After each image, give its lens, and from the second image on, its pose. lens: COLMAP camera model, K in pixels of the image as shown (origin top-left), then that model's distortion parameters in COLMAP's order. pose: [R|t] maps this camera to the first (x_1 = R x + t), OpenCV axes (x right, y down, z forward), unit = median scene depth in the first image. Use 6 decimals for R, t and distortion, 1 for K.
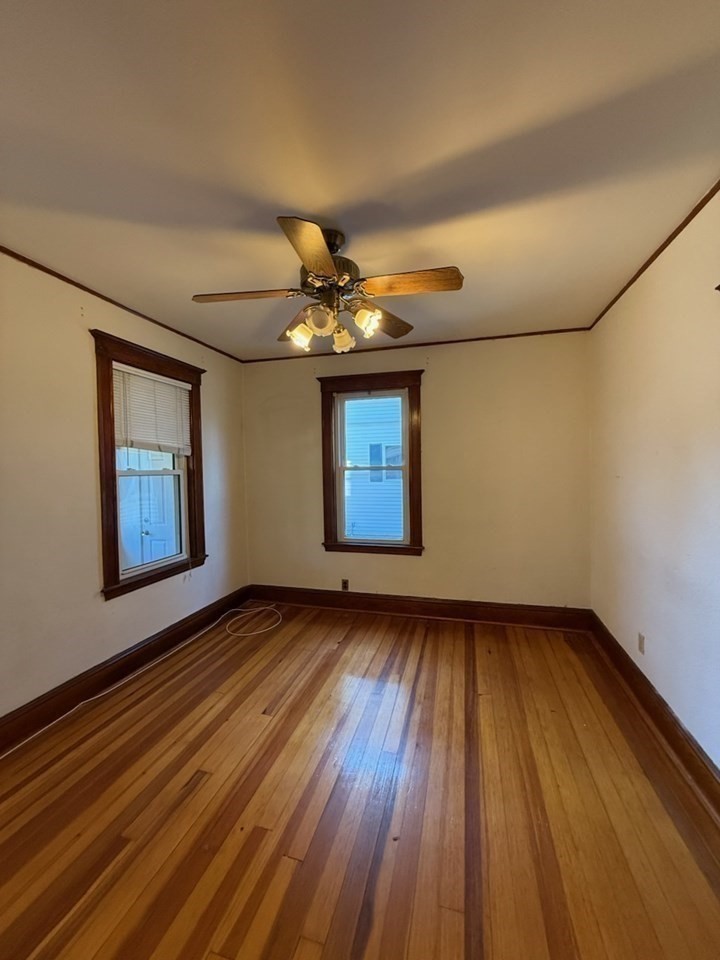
lens RADIAL K [[385.4, 0, 360.0], [0, 385.4, 480.0], [0, 0, 1]] dist [0.001482, -0.000179]
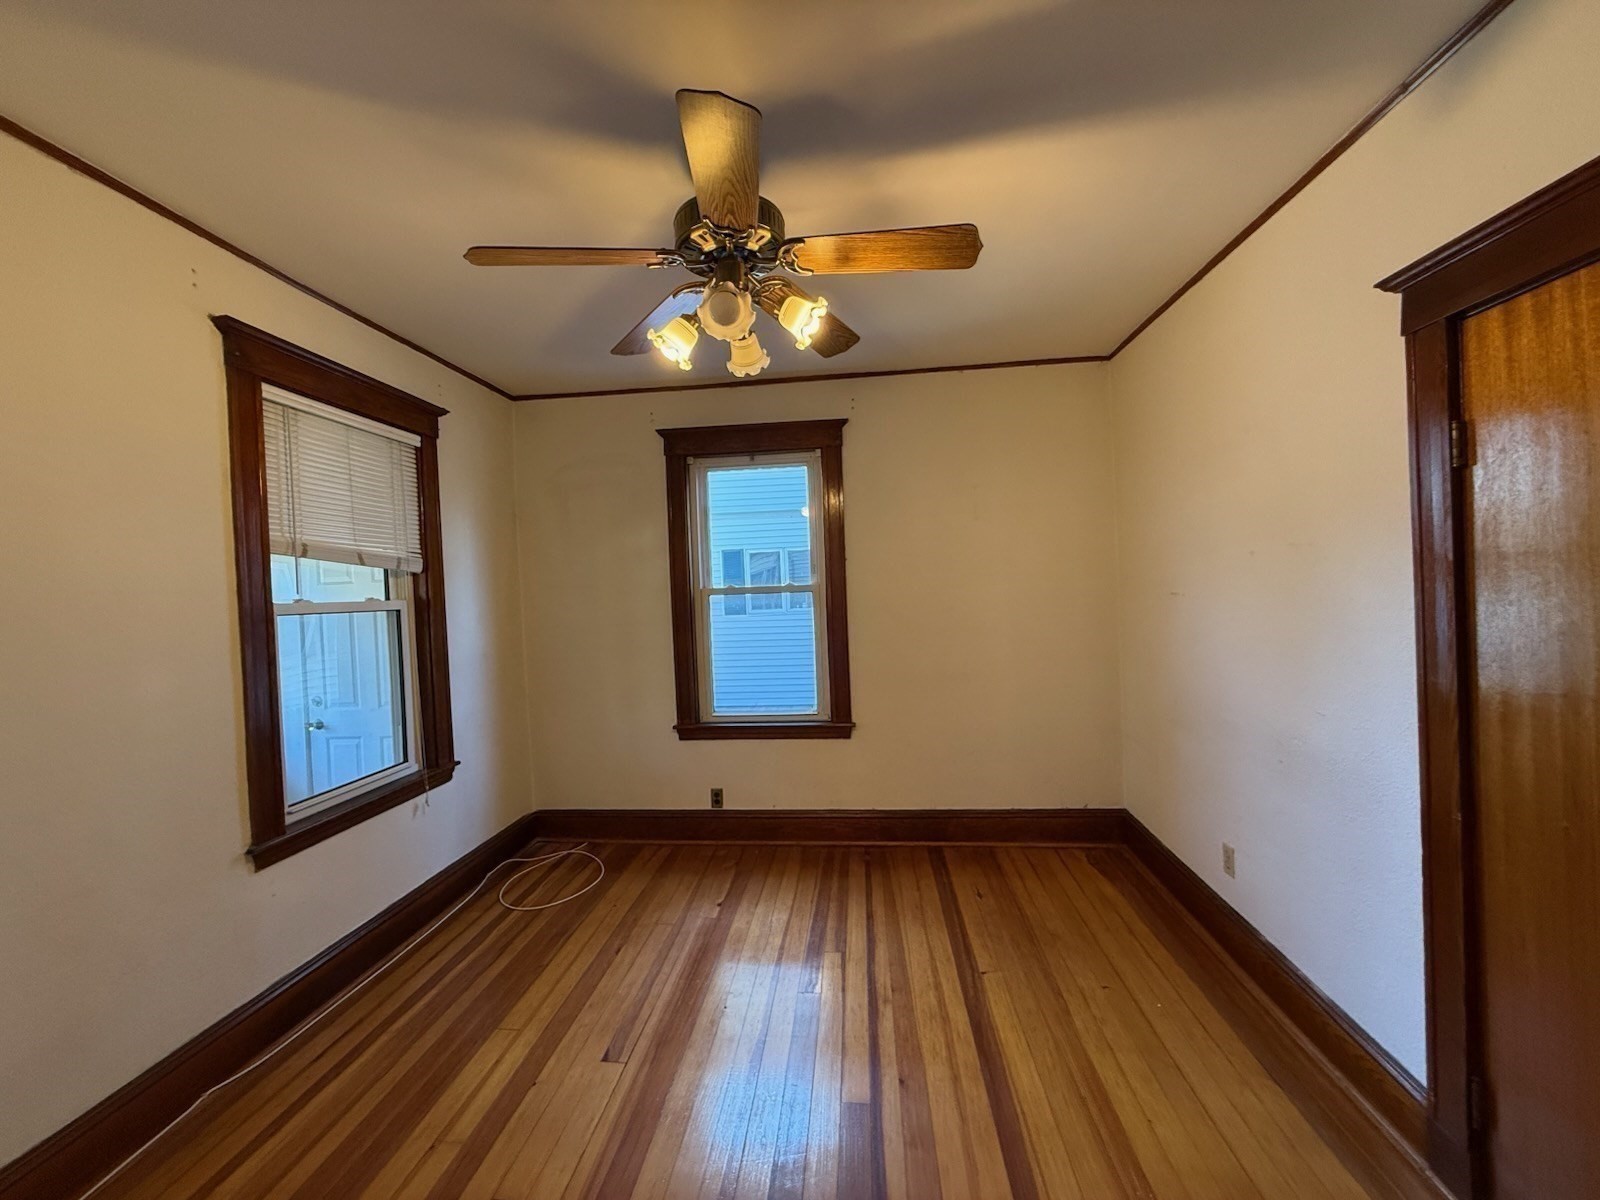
lens RADIAL K [[642.3, 0, 794.0], [0, 642.3, 603.3], [0, 0, 1]] dist [0.001482, -0.000179]
pose [[0.986190, -0.025285, 0.163676, -0.094959], [0.027317, 0.999575, -0.010174, 0.001040], [-0.163350, 0.014504, 0.986462, 0.067587]]
